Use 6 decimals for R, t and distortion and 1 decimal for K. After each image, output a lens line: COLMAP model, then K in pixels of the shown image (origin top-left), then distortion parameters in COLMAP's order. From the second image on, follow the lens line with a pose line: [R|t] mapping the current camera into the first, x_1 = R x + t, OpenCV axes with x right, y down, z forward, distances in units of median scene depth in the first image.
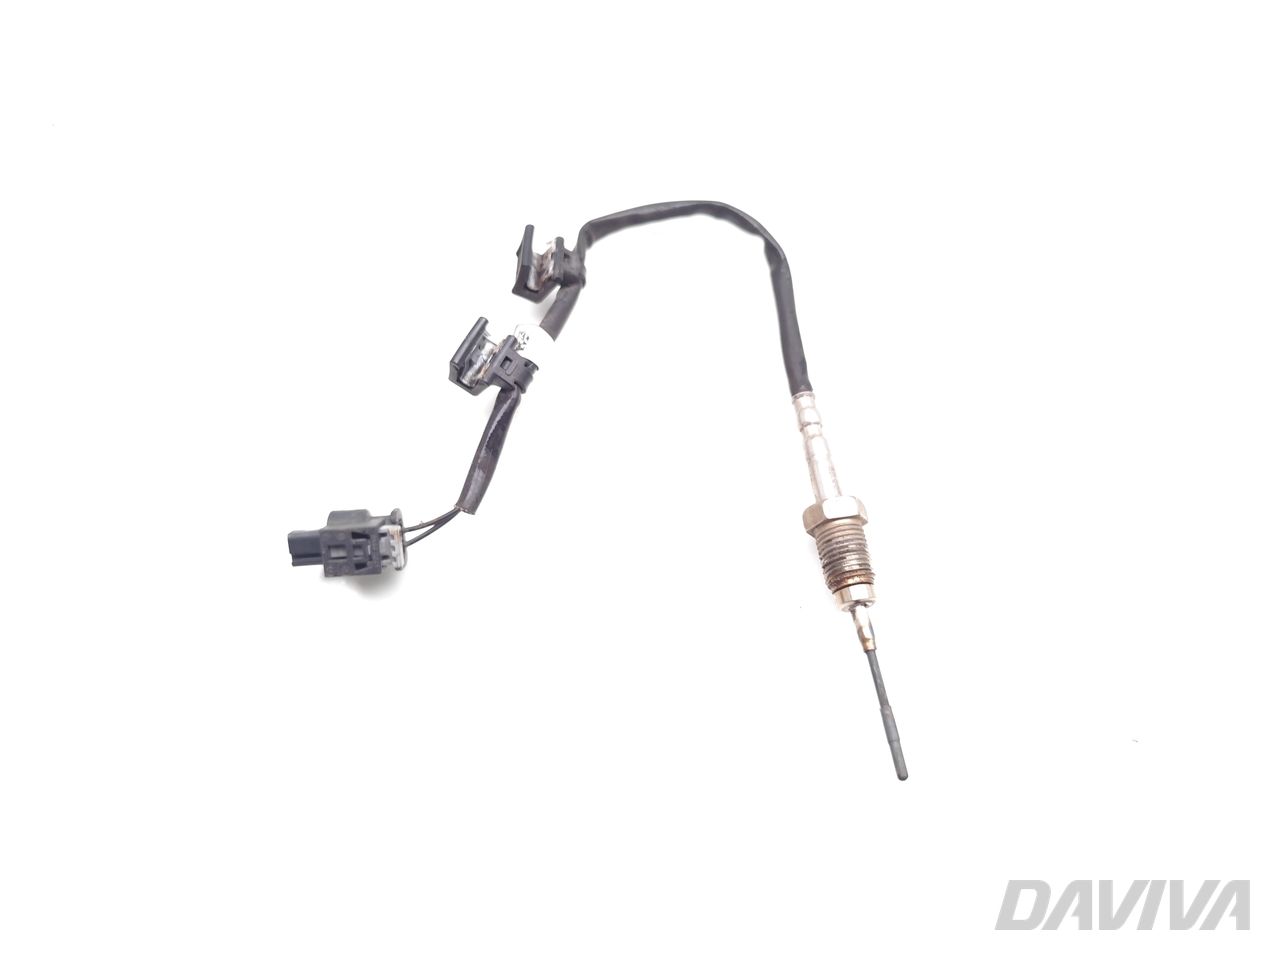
lens RADIAL K [[877.1, 0, 640.0], [0, 877.1, 480.0], [0, 0, 1]] dist [0.000243, -0.076851]
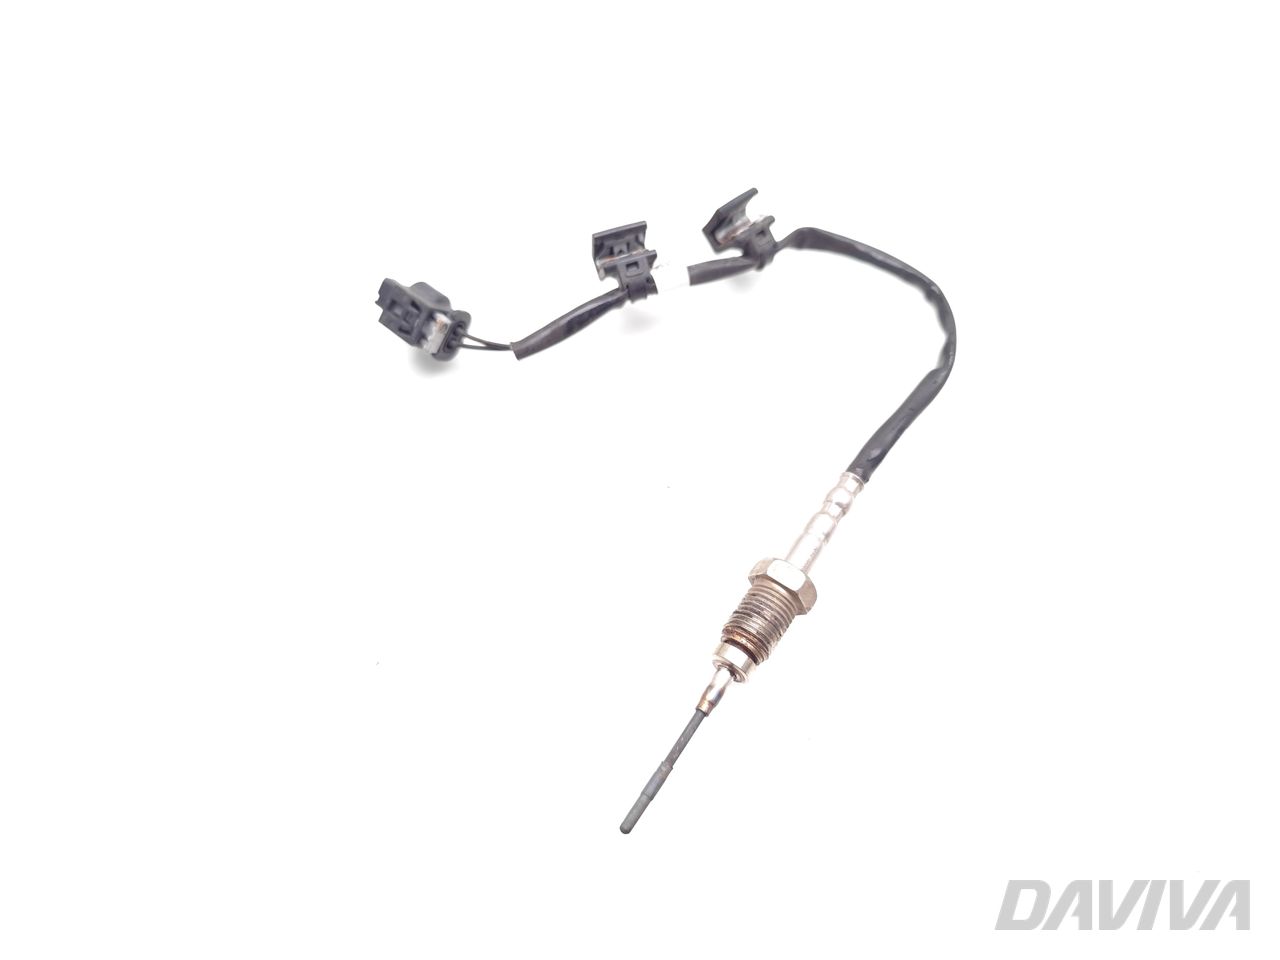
lens RADIAL K [[877.1, 0, 640.0], [0, 877.1, 480.0], [0, 0, 1]] dist [0.000243, -0.076851]
pose [[0.729997, 0.614503, -0.299150, 0.312946], [-0.640267, 0.768002, 0.015199, 0.037830], [0.239088, 0.180440, 0.954085, 0.080737]]
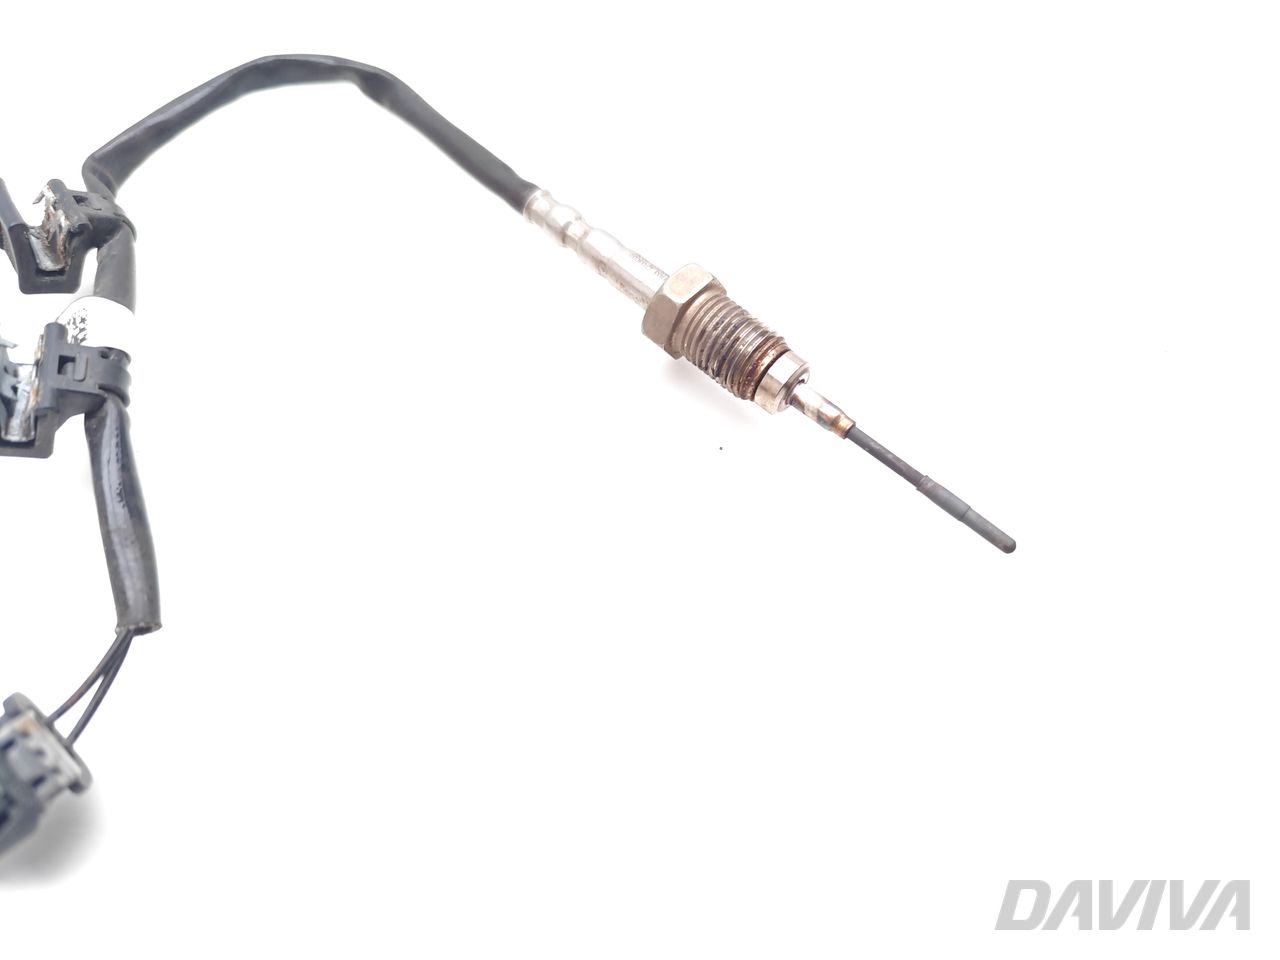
lens RADIAL K [[877.1, 0, 640.0], [0, 877.1, 480.0], [0, 0, 1]] dist [0.000243, -0.076851]
pose [[0.775939, -0.524454, 0.350522, -0.102432], [0.548782, 0.835238, 0.034868, 0.107079], [-0.311056, 0.165305, 0.935905, 0.399555]]
